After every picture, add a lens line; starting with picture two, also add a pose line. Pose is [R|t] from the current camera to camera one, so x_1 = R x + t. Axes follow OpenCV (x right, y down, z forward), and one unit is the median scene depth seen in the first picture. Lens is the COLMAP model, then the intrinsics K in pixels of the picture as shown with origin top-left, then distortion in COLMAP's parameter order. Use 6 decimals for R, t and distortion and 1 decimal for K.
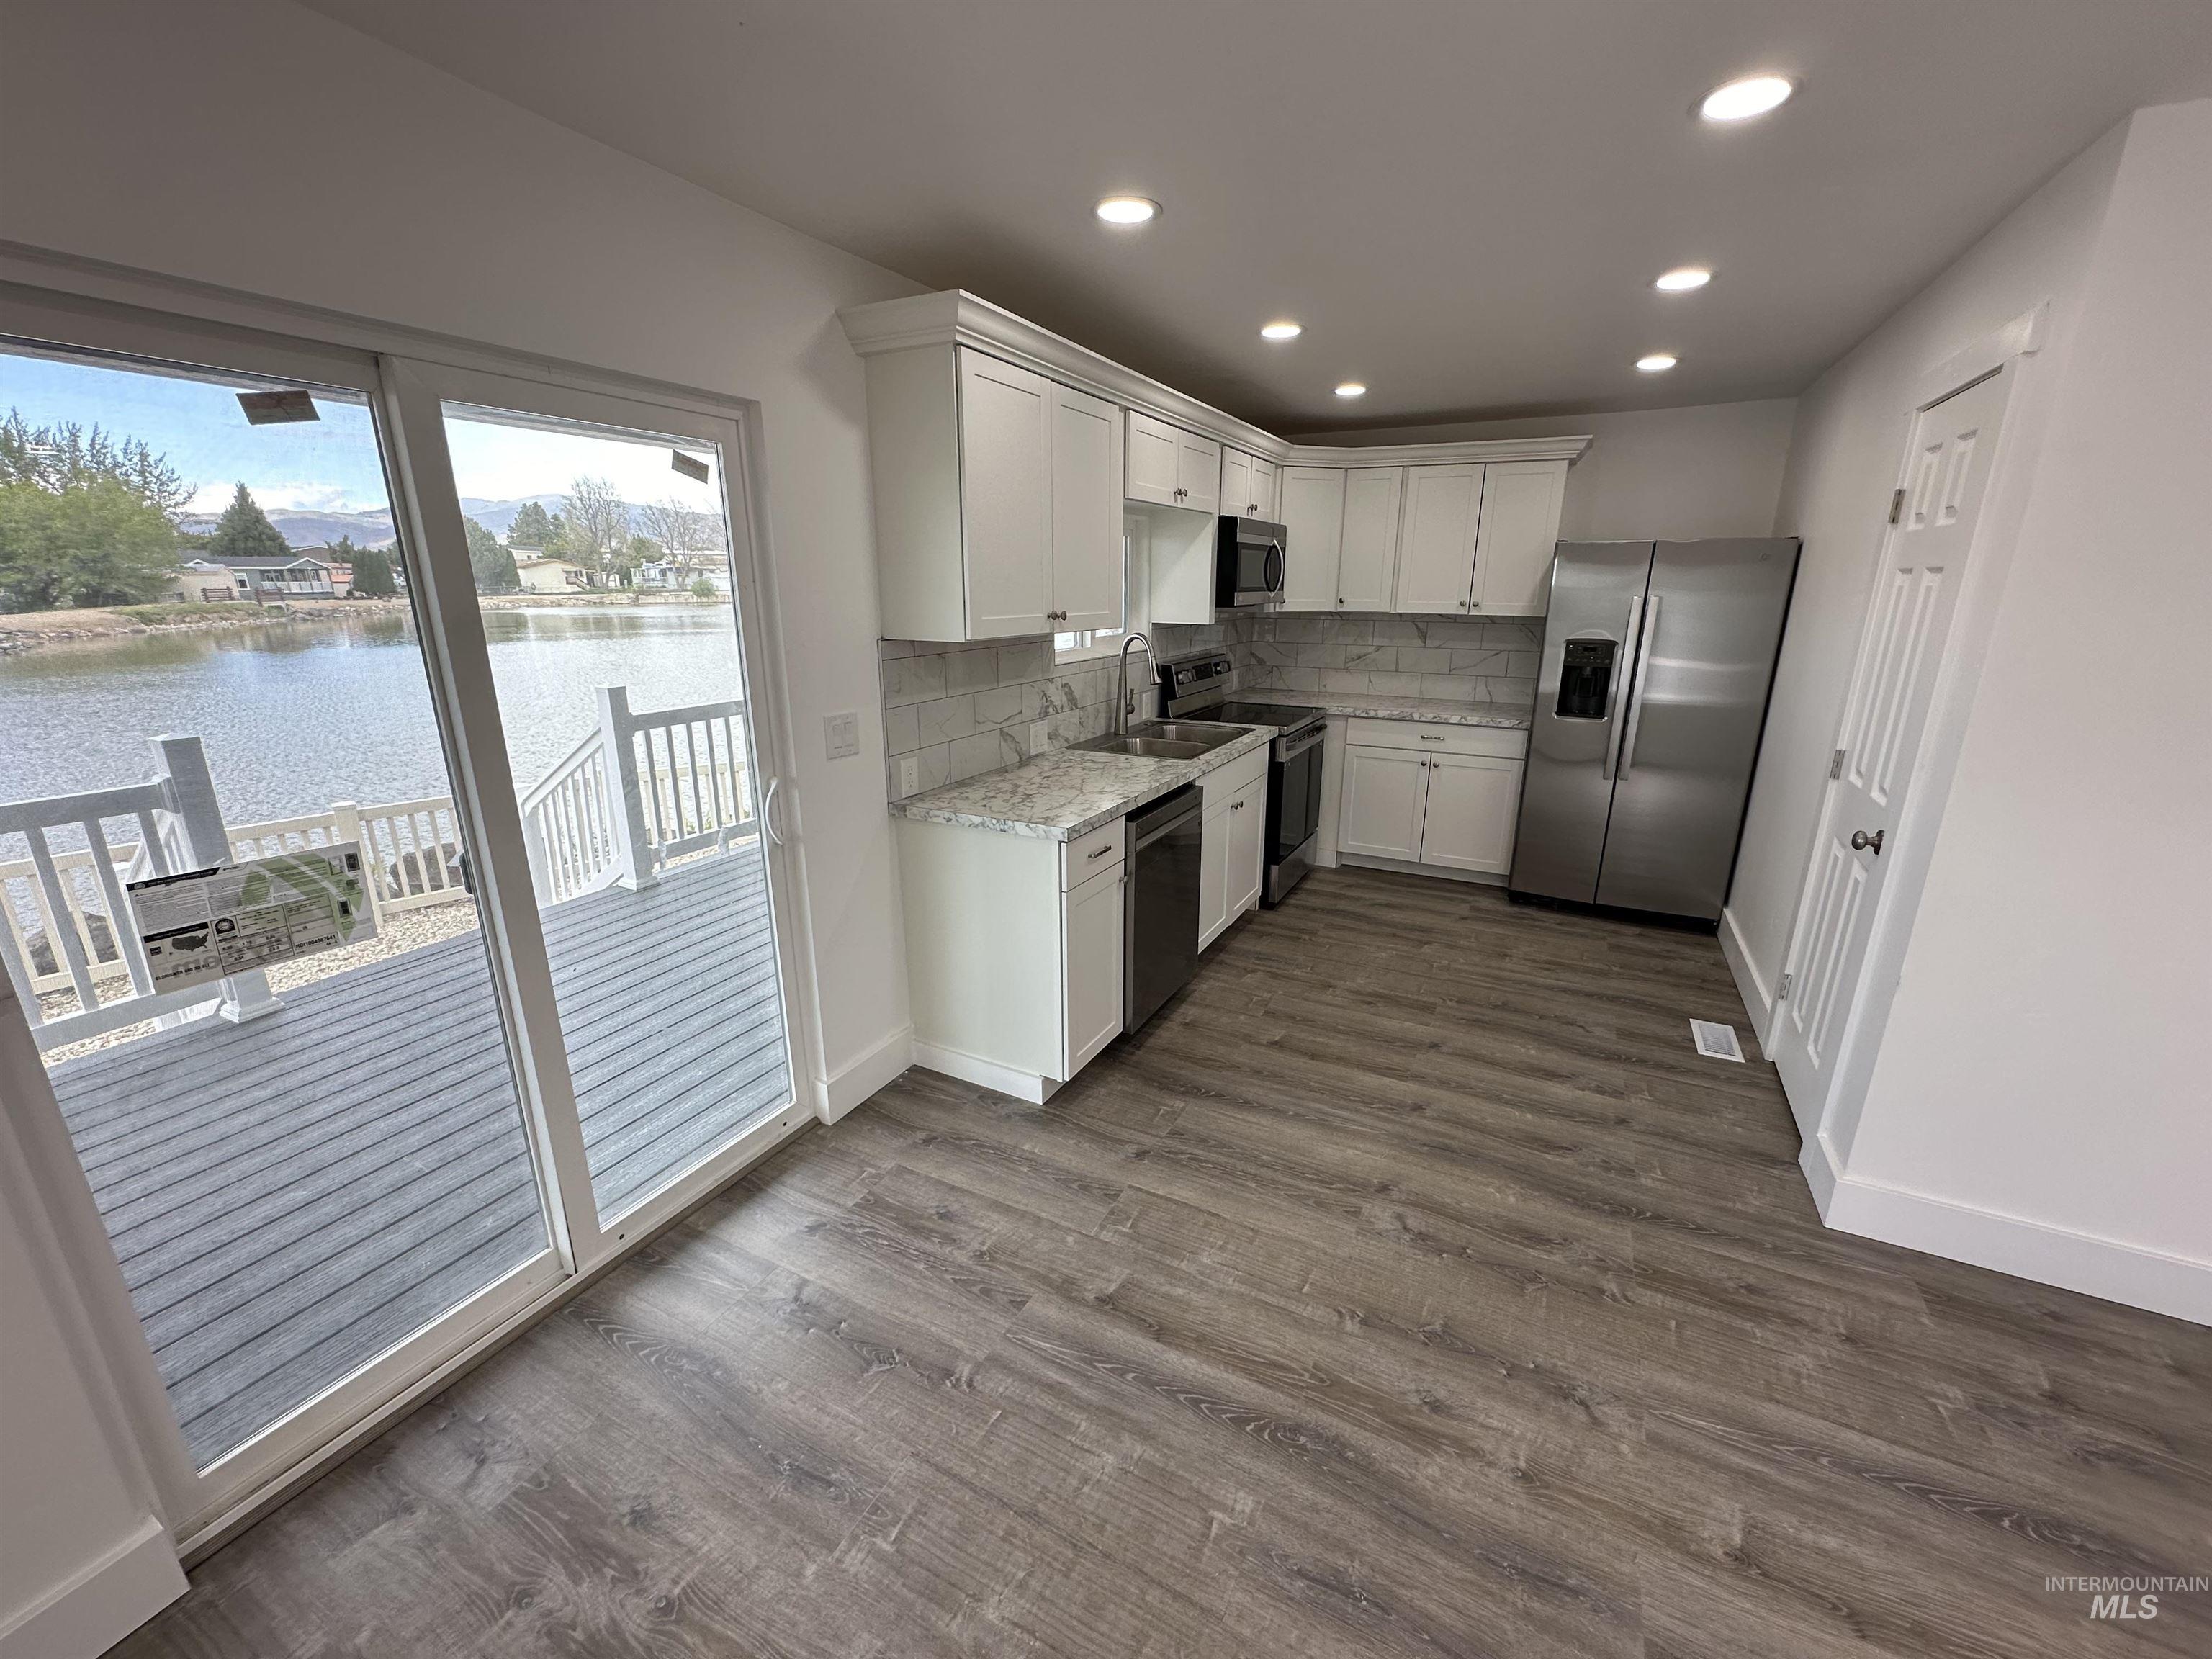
lens RADIAL K [[880.7, 0, 1105.7], [0, 880.7, 829.3], [0, 0, 1]] dist [-0.005161, 0.001267]
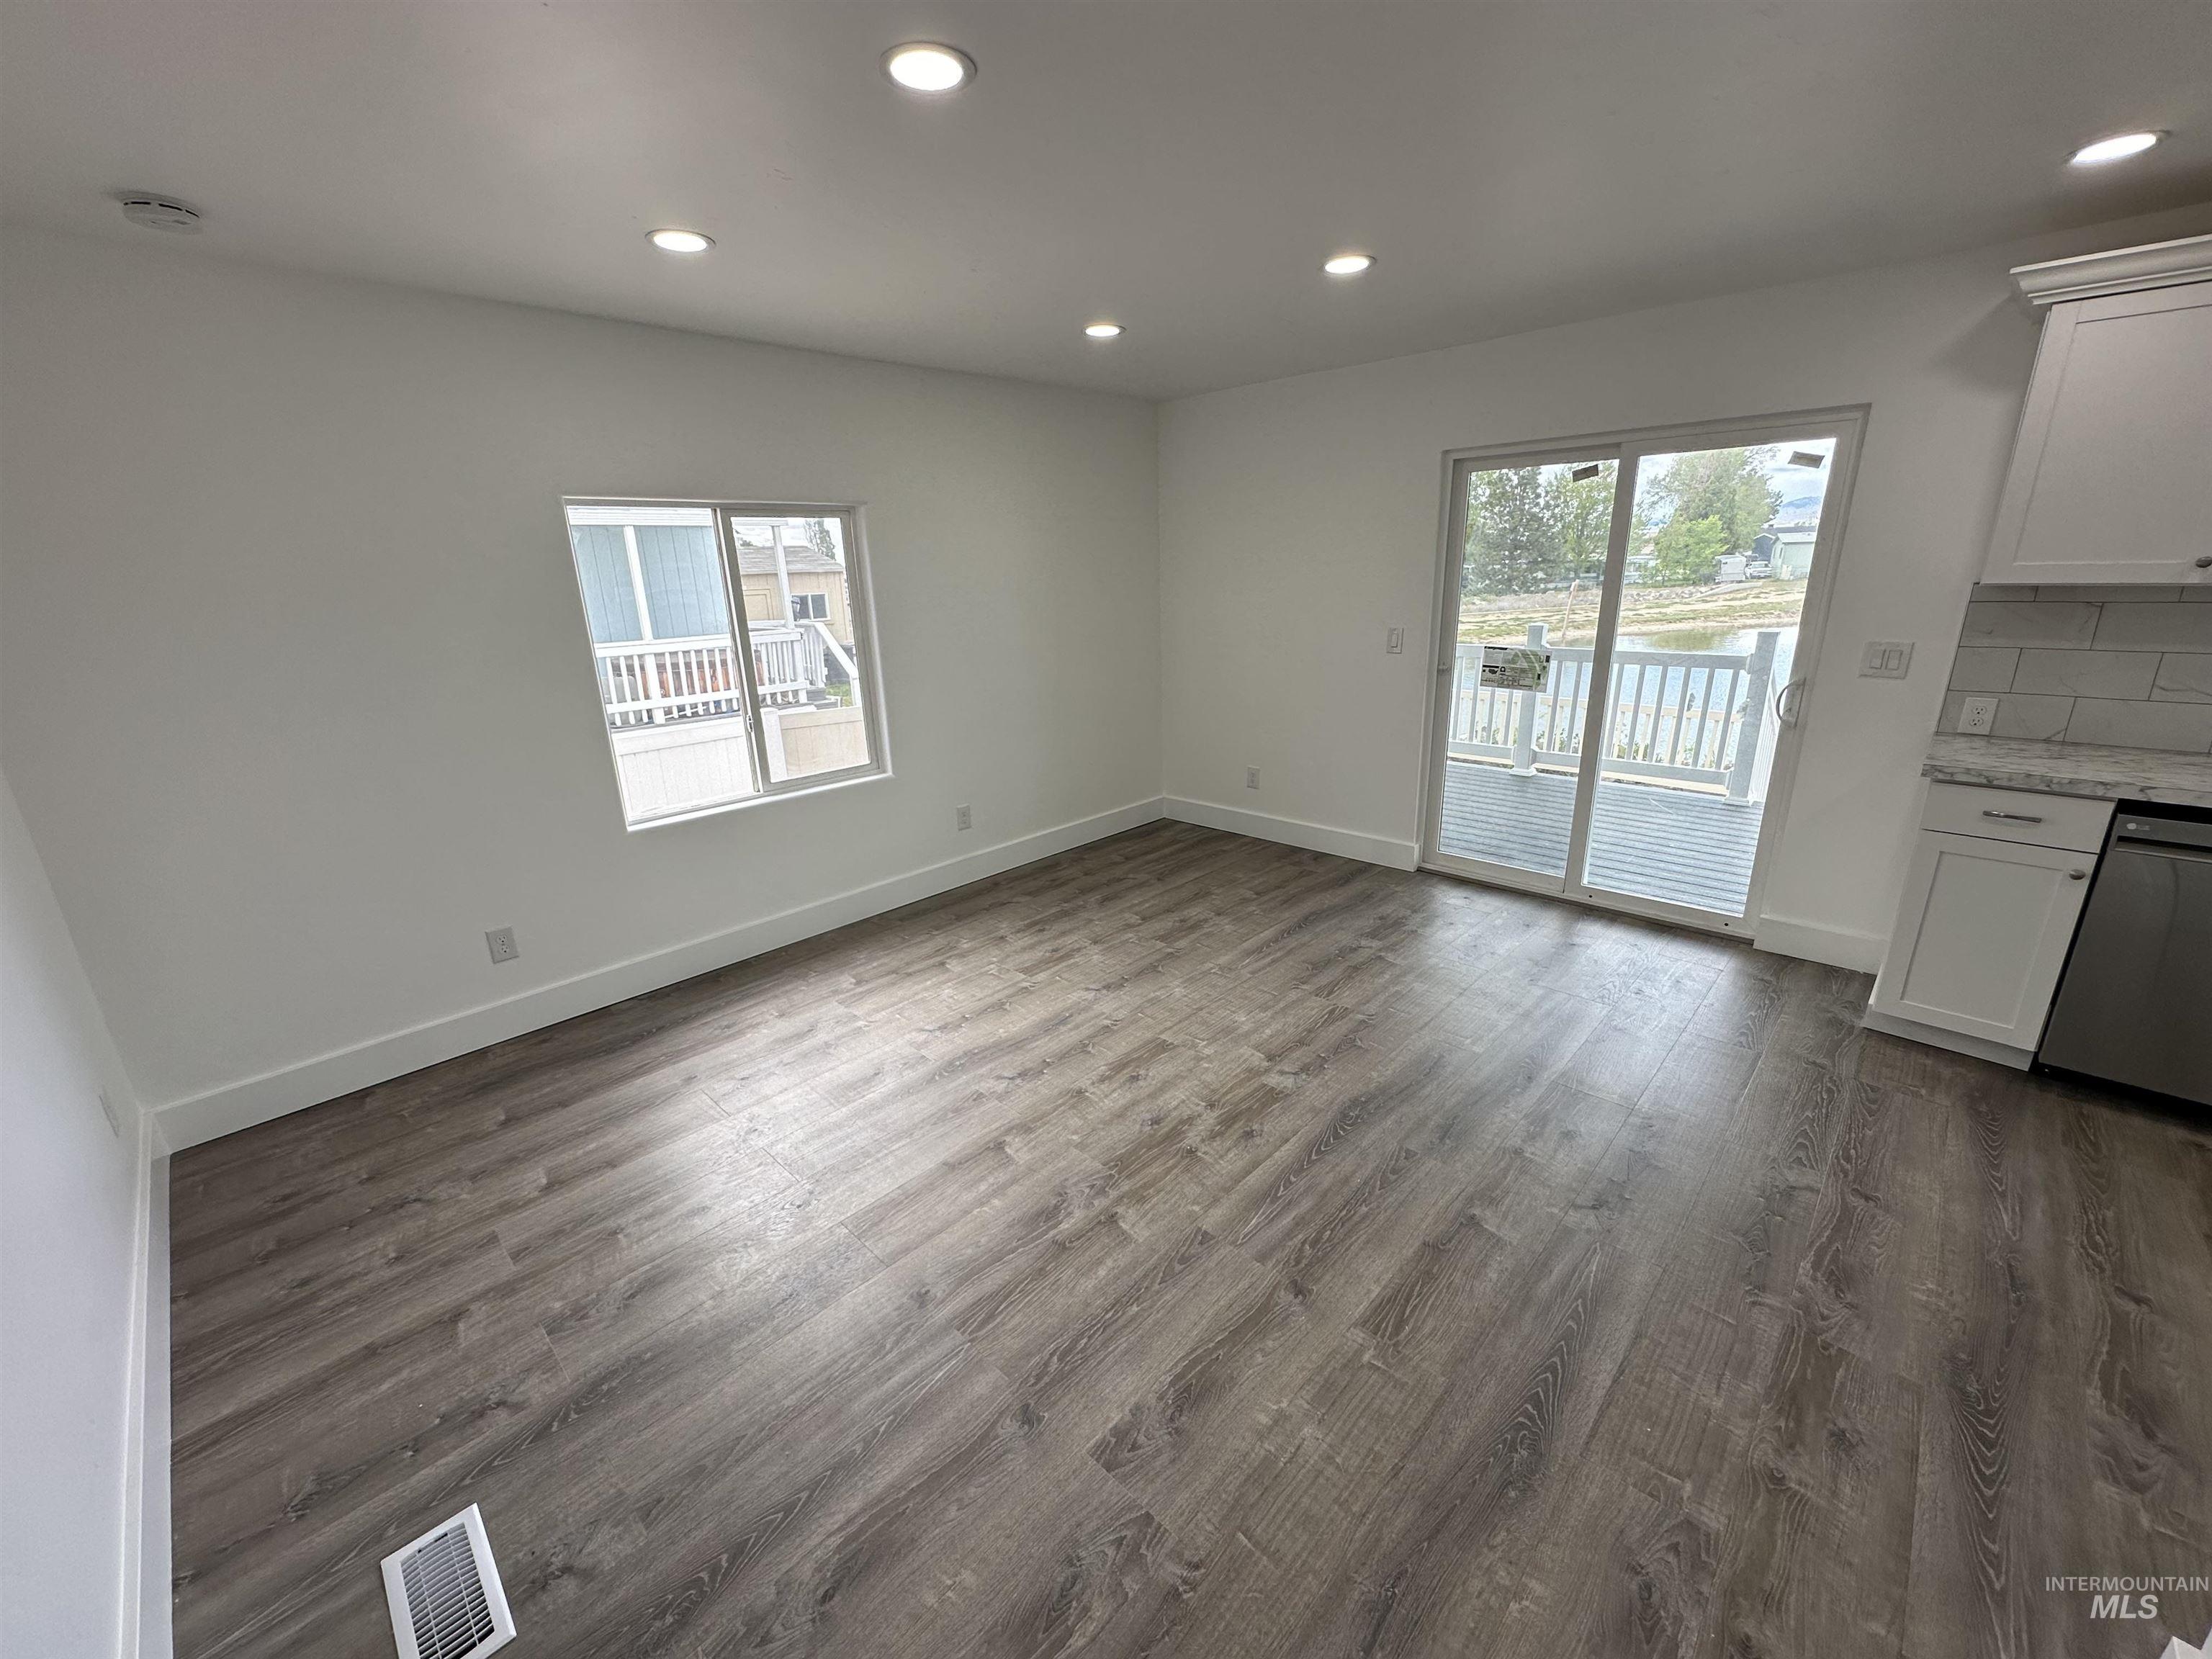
lens RADIAL K [[880.7, 0, 1103.4], [0, 880.7, 833.8], [0, 0, 1]] dist [-0.005161, 0.001267]
pose [[-0.284902, 0.289302, -0.913857, 0.887068], [-0.231814, 0.904275, 0.358538, -0.054321], [0.930104, 0.313993, -0.190566, 0.220913]]
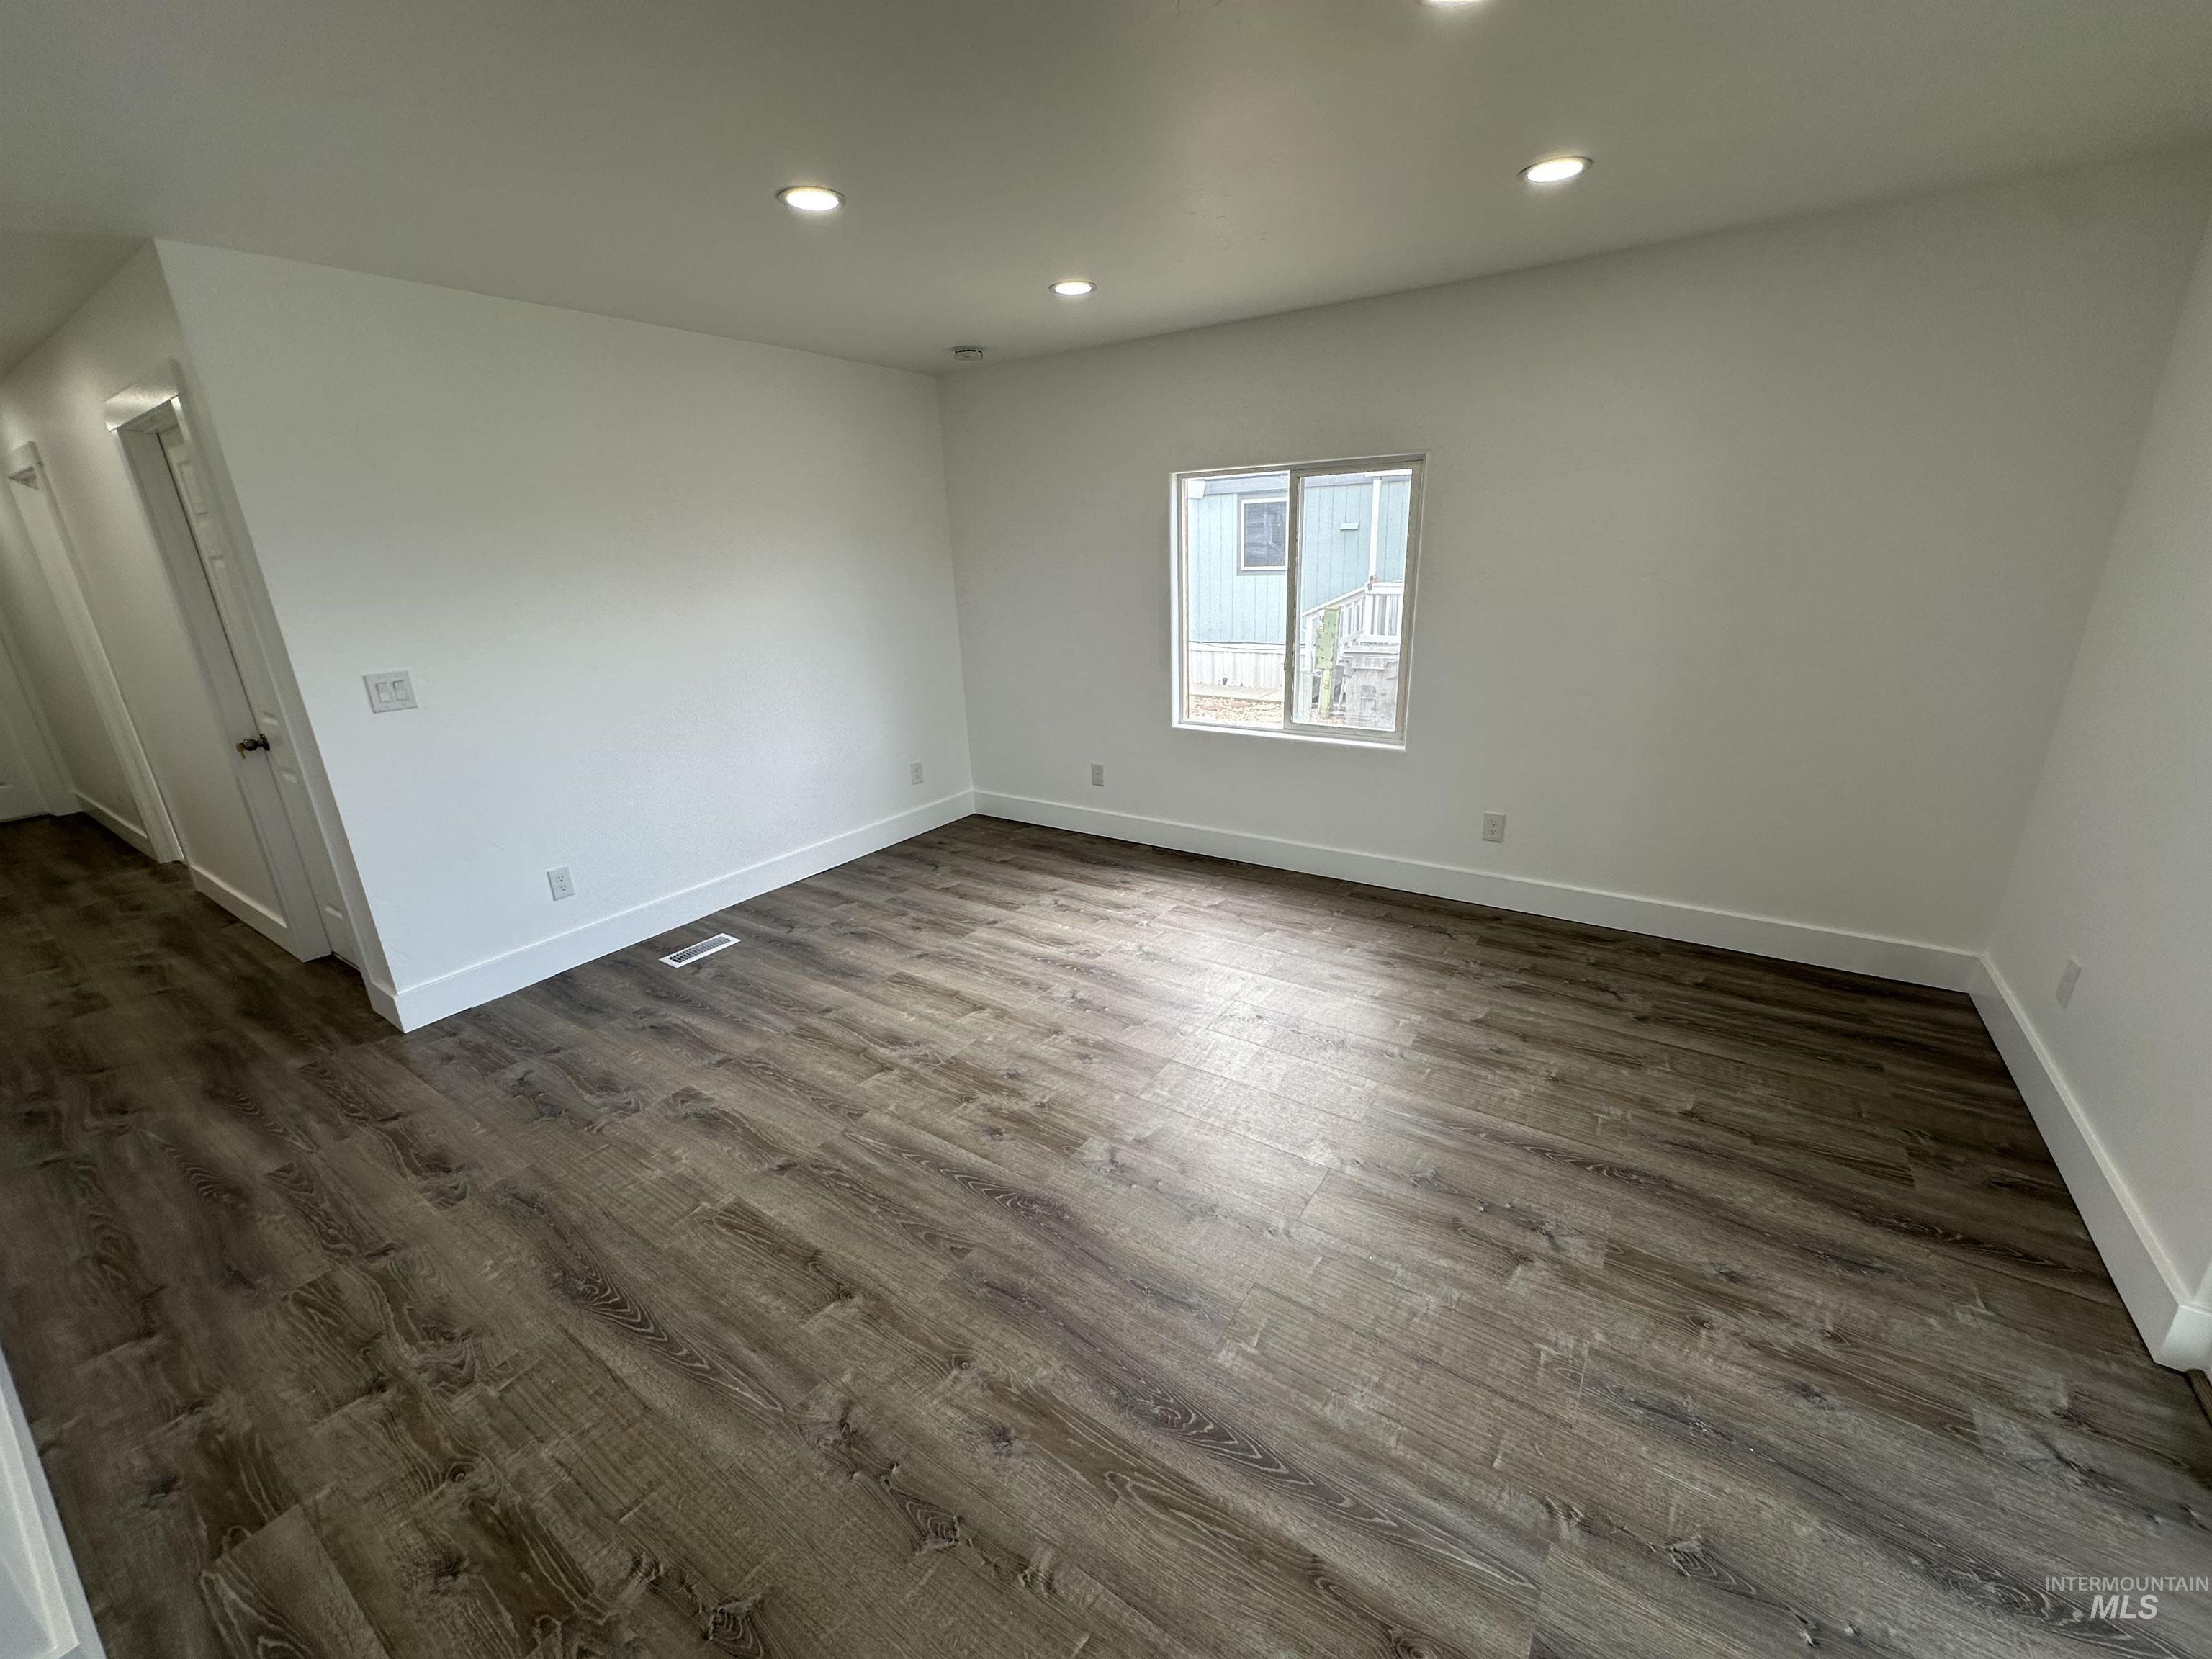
lens RADIAL K [[880.7, 0, 1102.7], [0, 880.7, 830.1], [0, 0, 1]] dist [-0.005161, 0.001267]
pose [[-0.992450, -0.003699, 0.122597, 0.082151], [0.065503, 0.829084, 0.555274, -0.188445], [-0.103697, 0.559112, -0.822582, 0.714561]]
